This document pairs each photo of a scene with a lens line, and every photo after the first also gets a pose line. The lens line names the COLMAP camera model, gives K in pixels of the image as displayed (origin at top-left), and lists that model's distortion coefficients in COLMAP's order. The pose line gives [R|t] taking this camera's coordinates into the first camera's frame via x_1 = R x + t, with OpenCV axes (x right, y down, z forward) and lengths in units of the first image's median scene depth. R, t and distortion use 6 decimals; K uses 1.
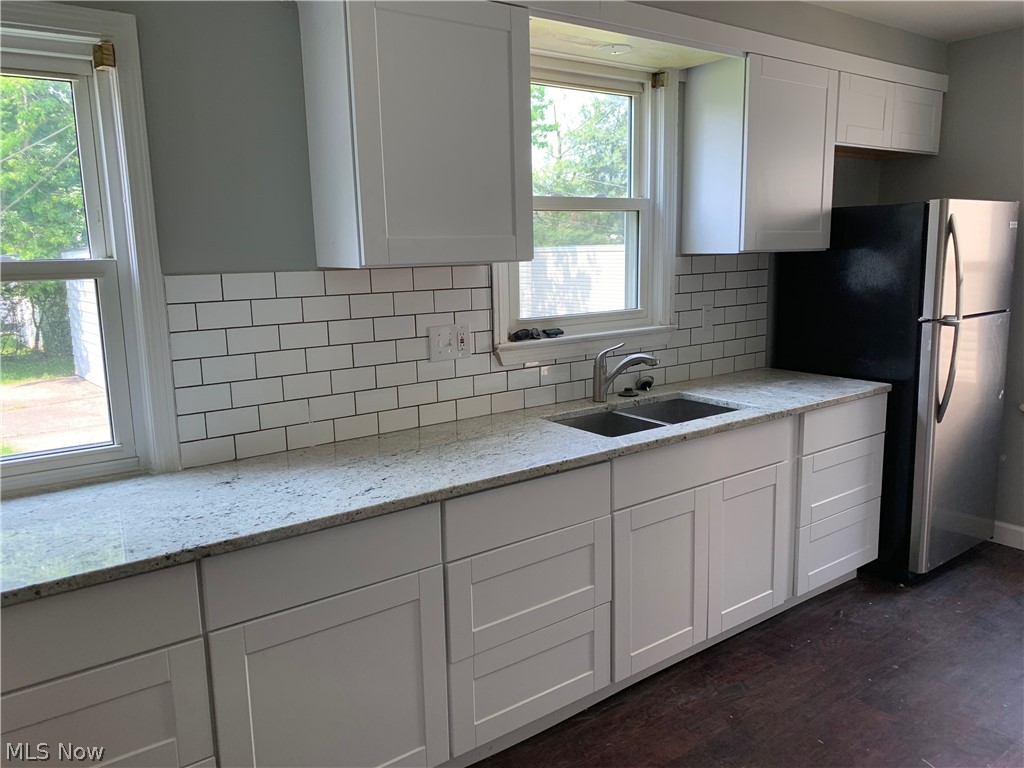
lens RADIAL K [[778.6, 0, 512.3], [0, 778.6, 383.1], [0, 0, 1]] dist [0.010069, 0.006862]
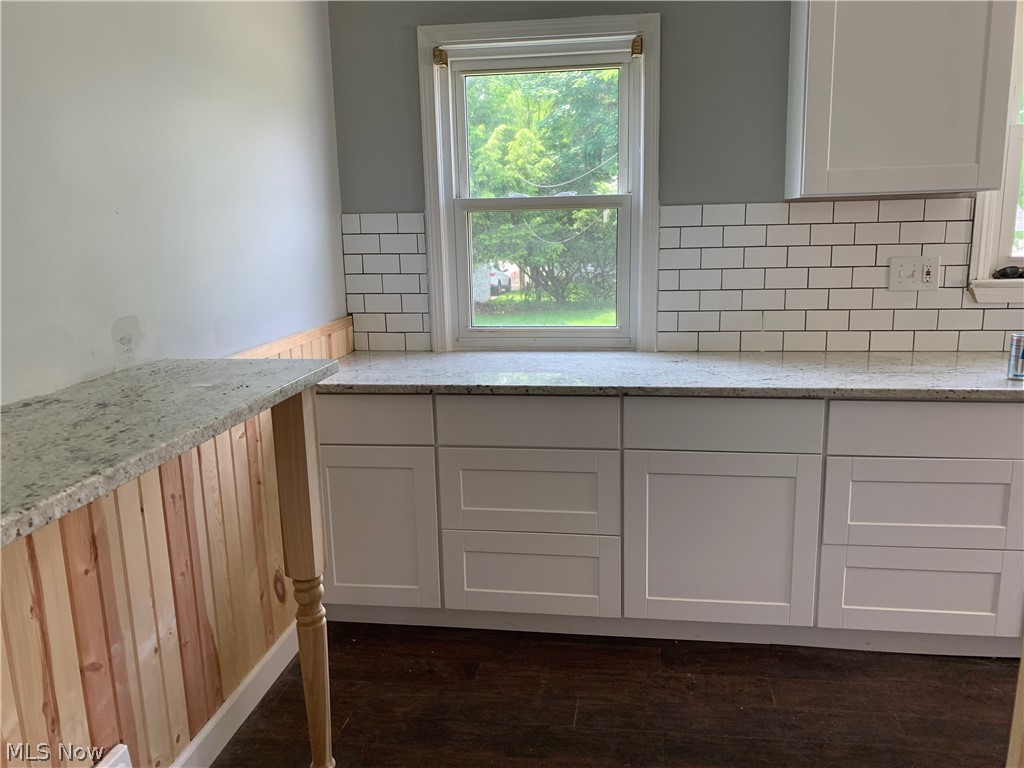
lens RADIAL K [[778.6, 0, 512.3], [0, 778.6, 381.1], [0, 0, 1]] dist [0.010069, 0.006862]
pose [[0.707281, 0.149921, -0.690853, 0.319267], [-0.114099, 0.988650, 0.097733, 0.054922], [0.697664, 0.009701, 0.716359, -0.131689]]
